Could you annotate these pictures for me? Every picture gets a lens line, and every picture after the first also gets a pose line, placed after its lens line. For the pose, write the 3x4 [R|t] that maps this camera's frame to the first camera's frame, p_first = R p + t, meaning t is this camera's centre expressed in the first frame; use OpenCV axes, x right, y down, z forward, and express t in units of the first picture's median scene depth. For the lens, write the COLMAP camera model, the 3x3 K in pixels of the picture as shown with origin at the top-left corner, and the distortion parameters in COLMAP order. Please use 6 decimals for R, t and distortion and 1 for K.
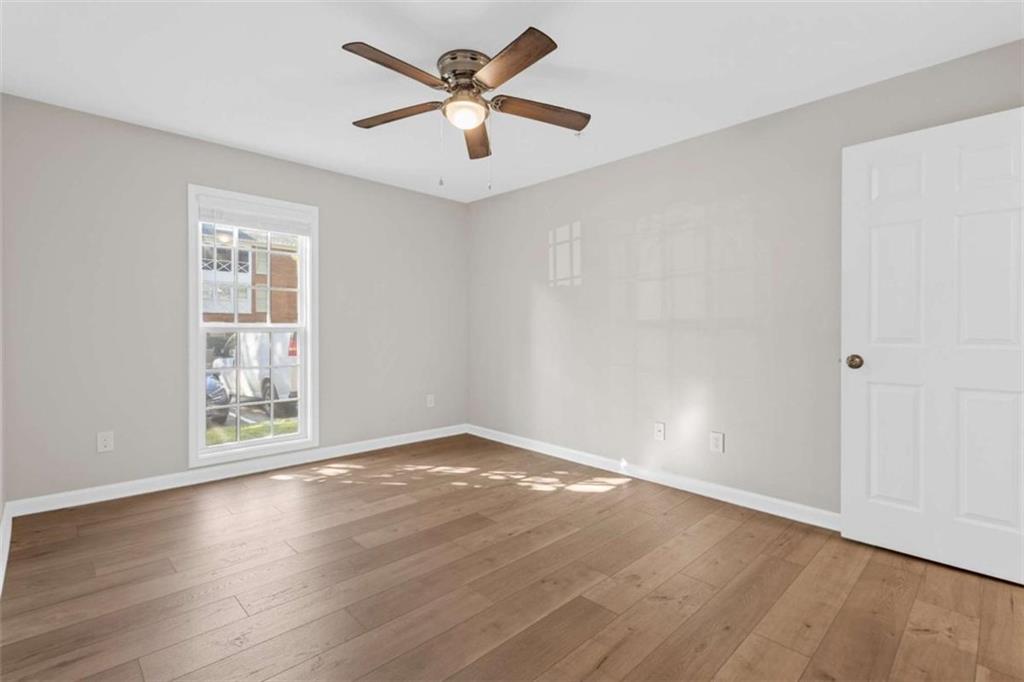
lens RADIAL K [[485.1, 0, 514.3], [0, 485.1, 335.4], [0, 0, 1]] dist [0.041865, 0.000027]
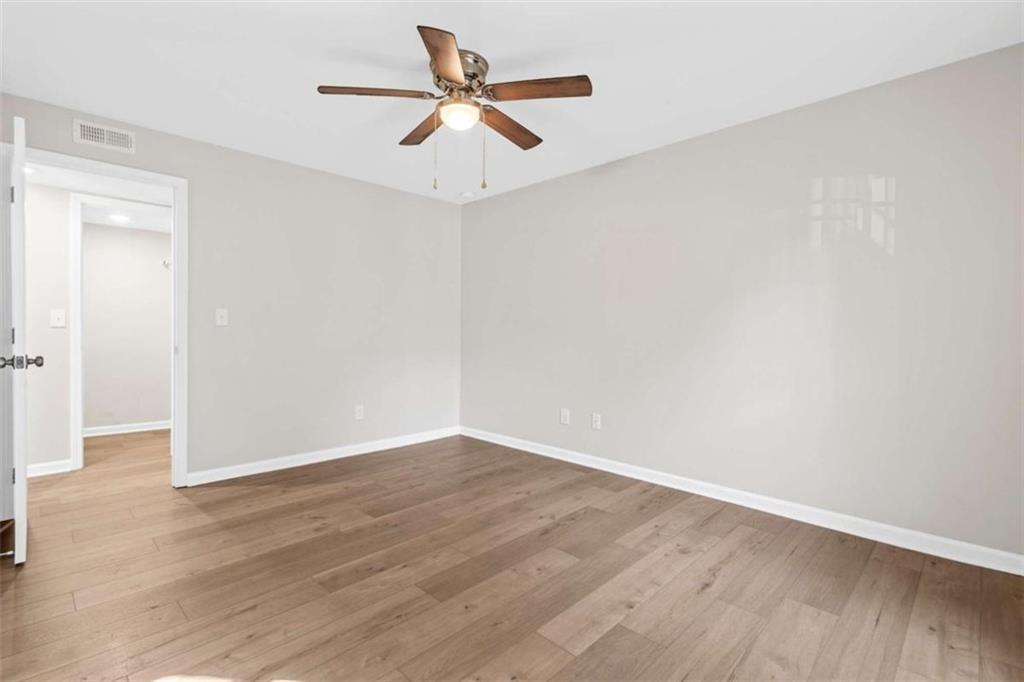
lens RADIAL K [[477.1, 0, 509.3], [0, 477.1, 326.6], [0, 0, 1]] dist [0.000412, -0.000262]
pose [[-0.999899, -0.010519, -0.009595, -0.184707], [-0.010678, 0.999804, 0.016651, -0.035870], [0.009418, 0.016752, -0.999815, 1.878750]]
